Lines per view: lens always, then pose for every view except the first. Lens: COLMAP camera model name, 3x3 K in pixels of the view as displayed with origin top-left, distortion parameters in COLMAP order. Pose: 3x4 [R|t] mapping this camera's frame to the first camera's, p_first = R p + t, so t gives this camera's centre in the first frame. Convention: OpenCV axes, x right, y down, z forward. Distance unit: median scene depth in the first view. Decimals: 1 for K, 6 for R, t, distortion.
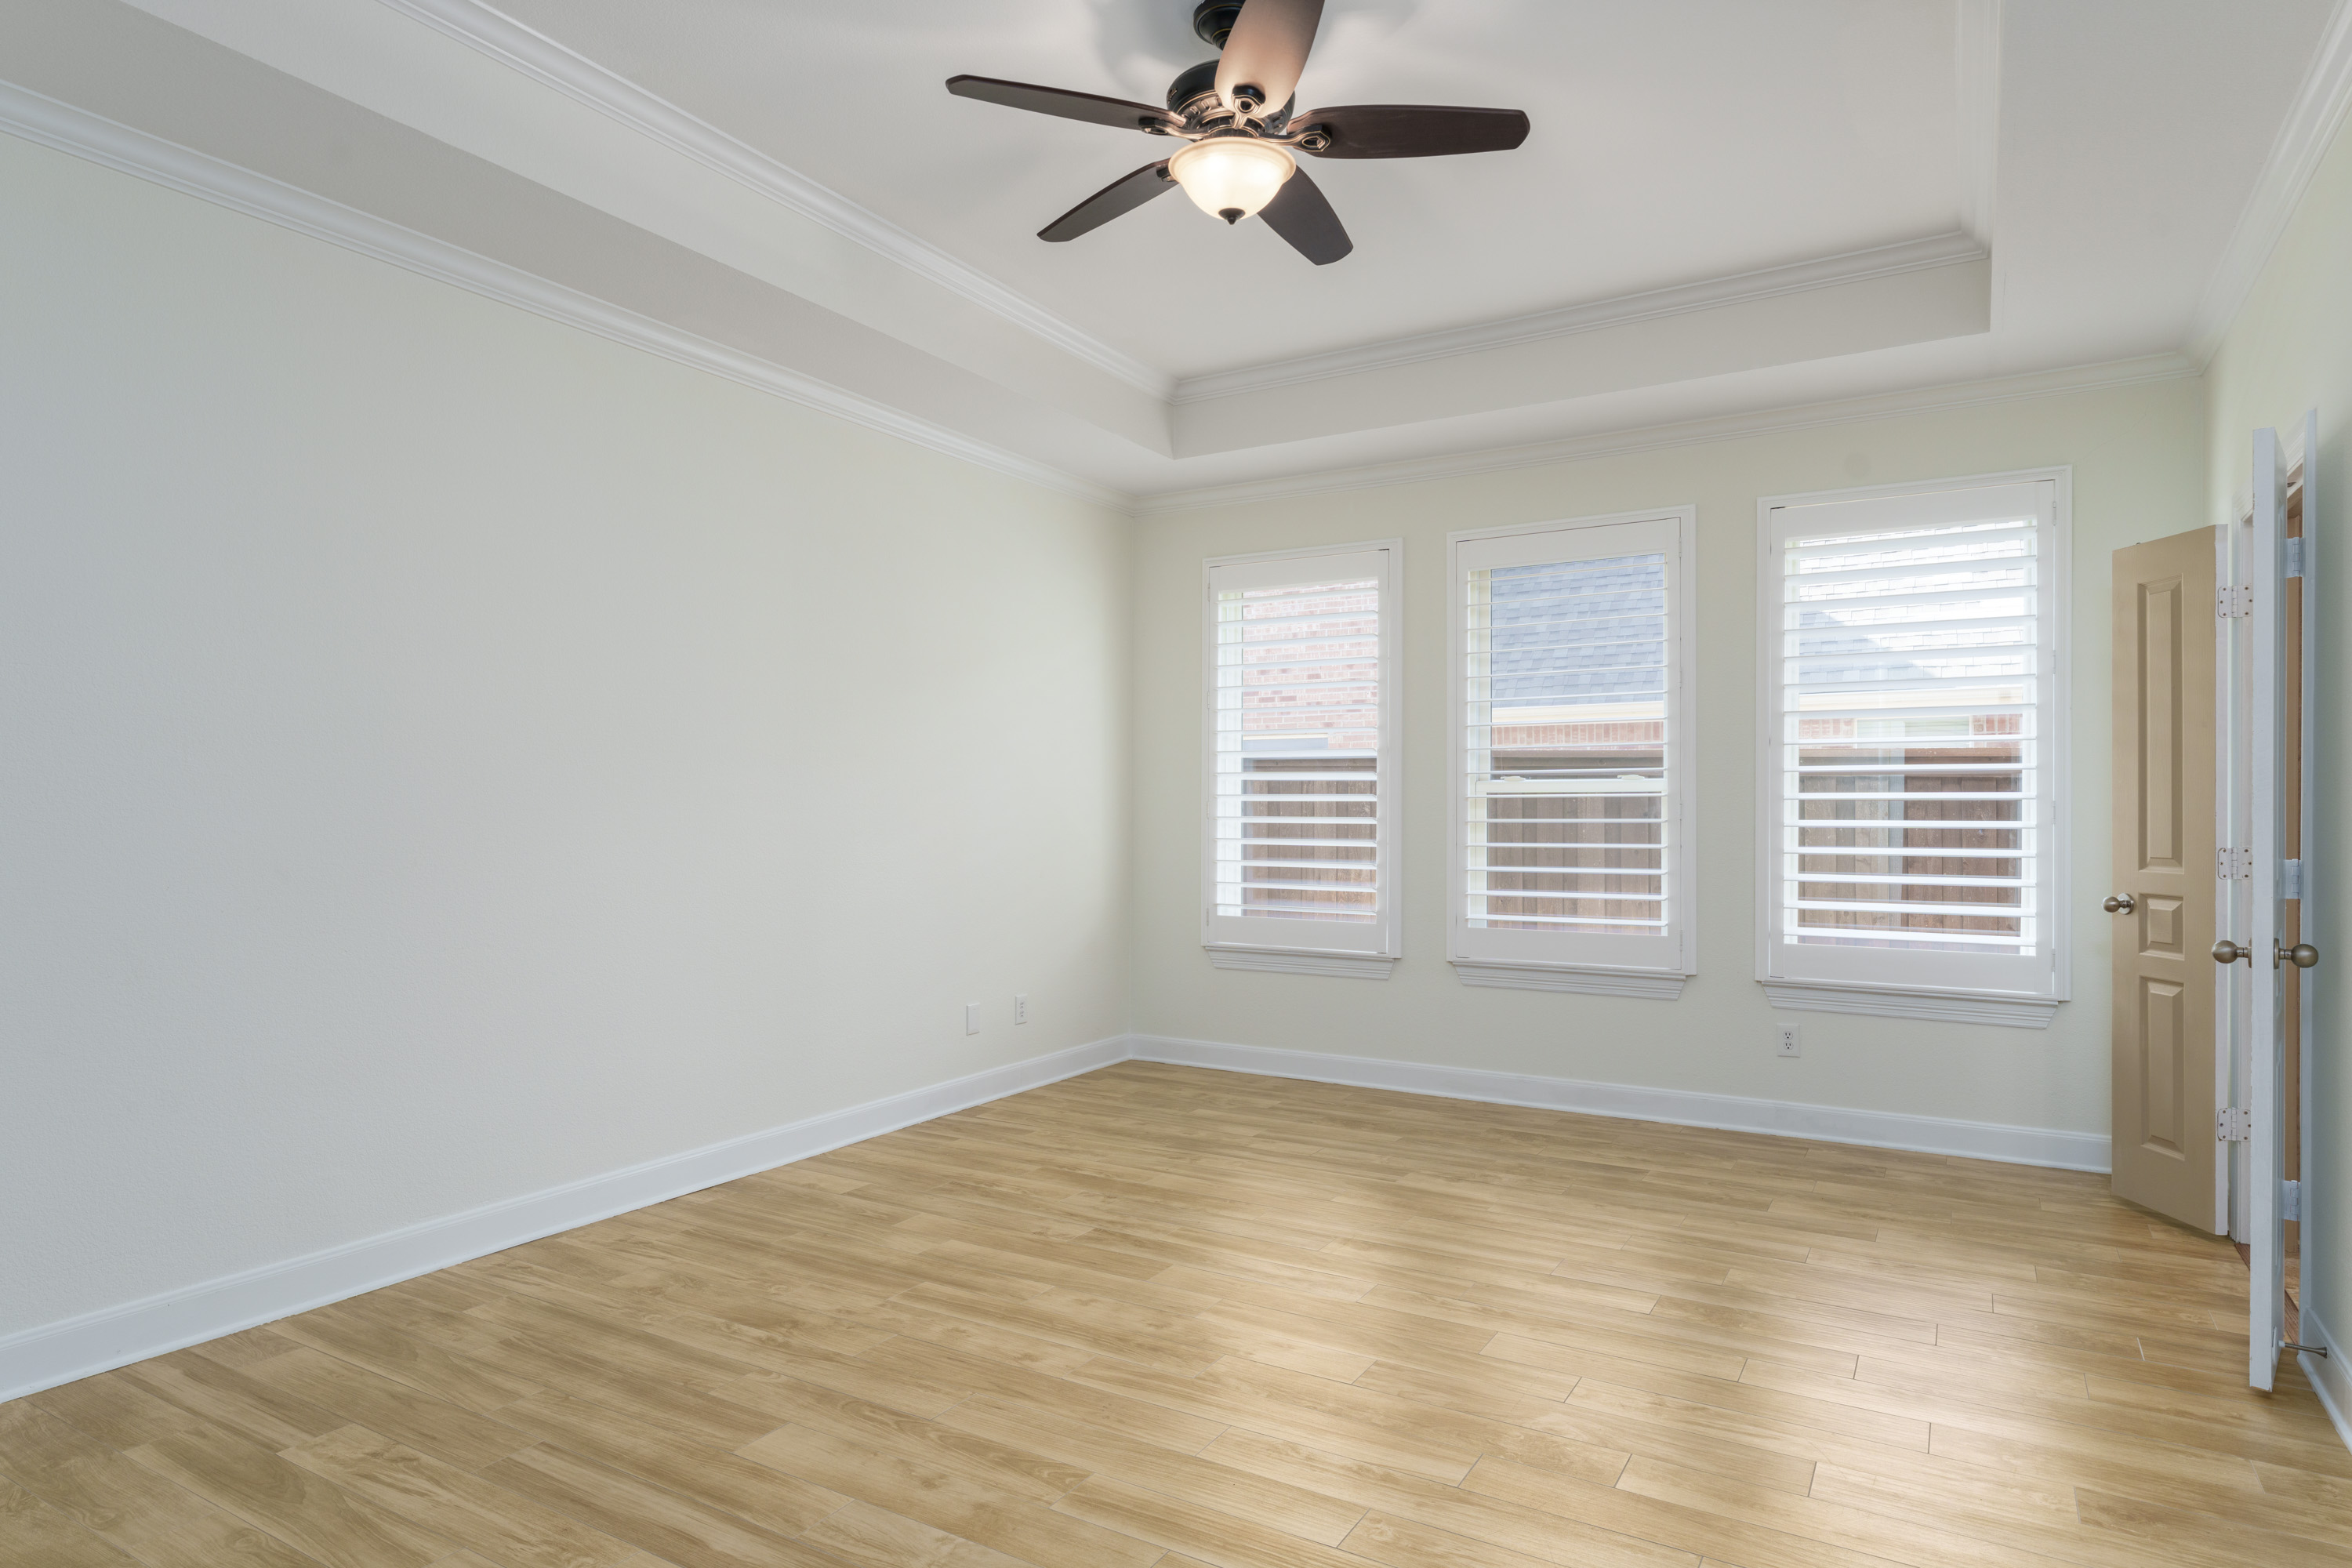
lens RADIAL K [[1333.9, 0, 1183.4], [0, 1333.9, 805.6], [0, 0, 1]] dist [0.000632, 0.000677]
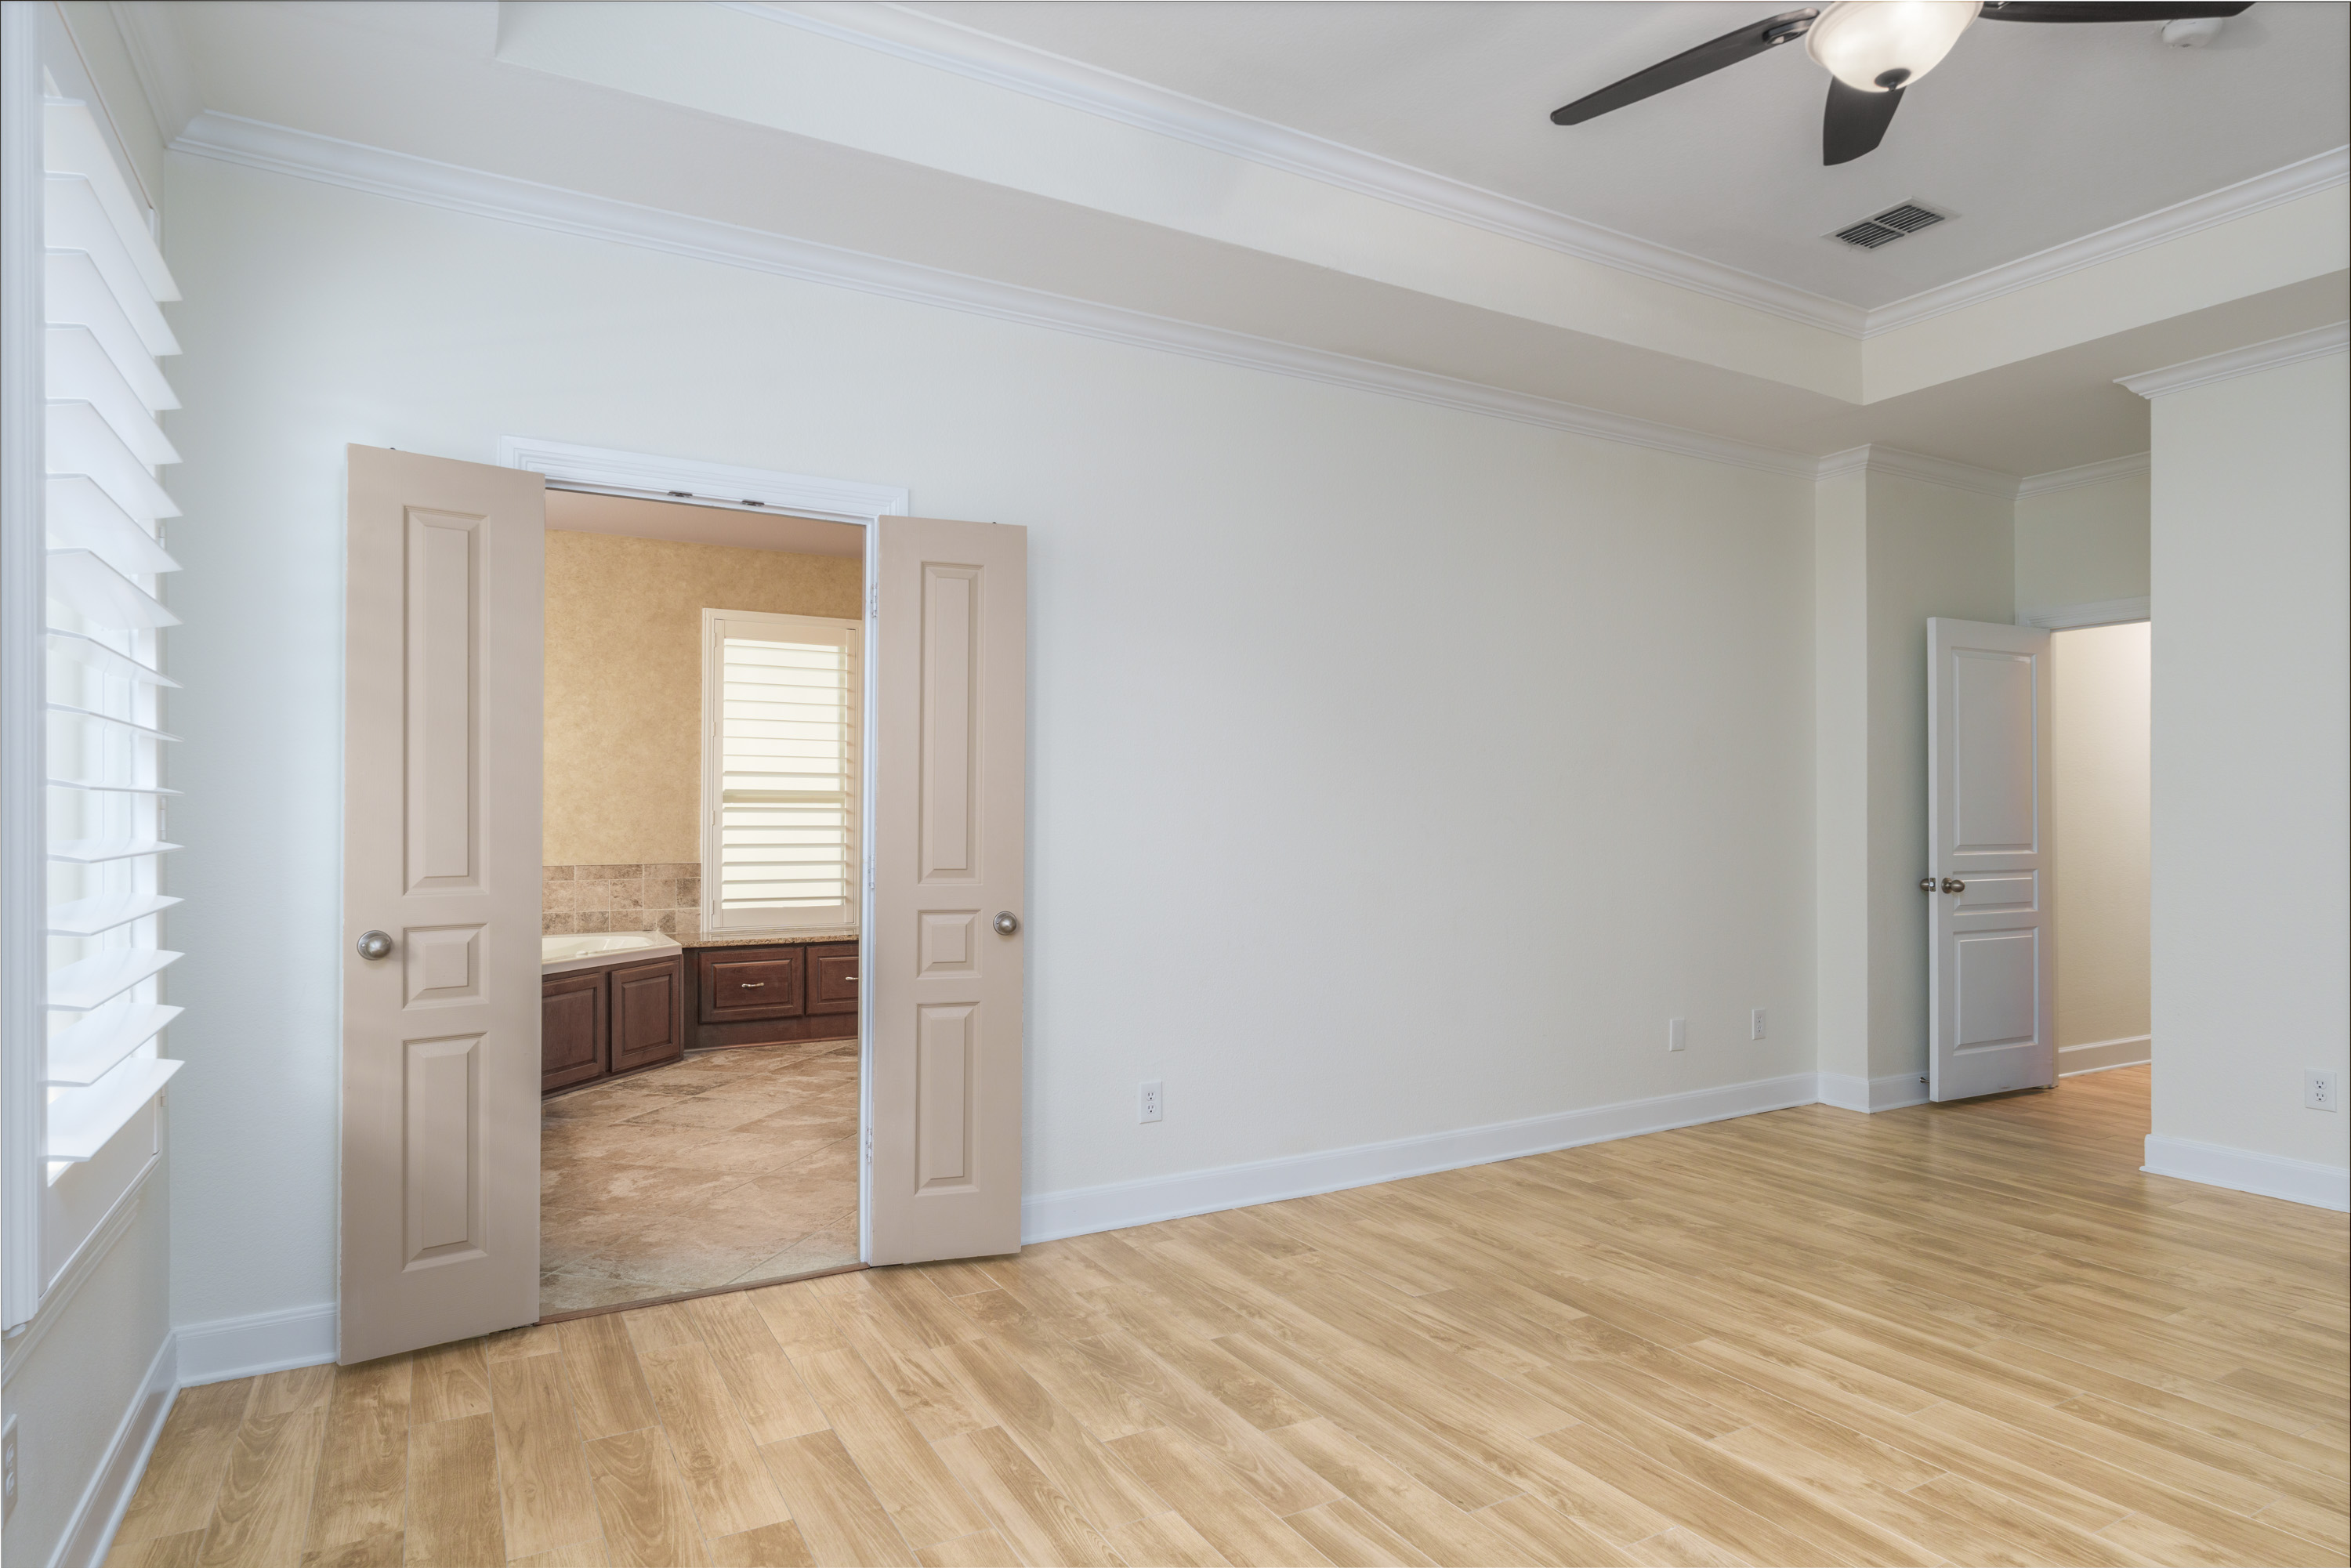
lens RADIAL K [[1333.3, 0, 1182.9], [0, 1333.3, 805.6], [0, 0, 1]] dist [0.000632, 0.000677]
pose [[-0.871448, 0.000162, 0.490488, 0.015036], [-0.002774, 0.999982, -0.005258, 0.002042], [-0.490480, -0.005942, -0.871432, 1.892240]]
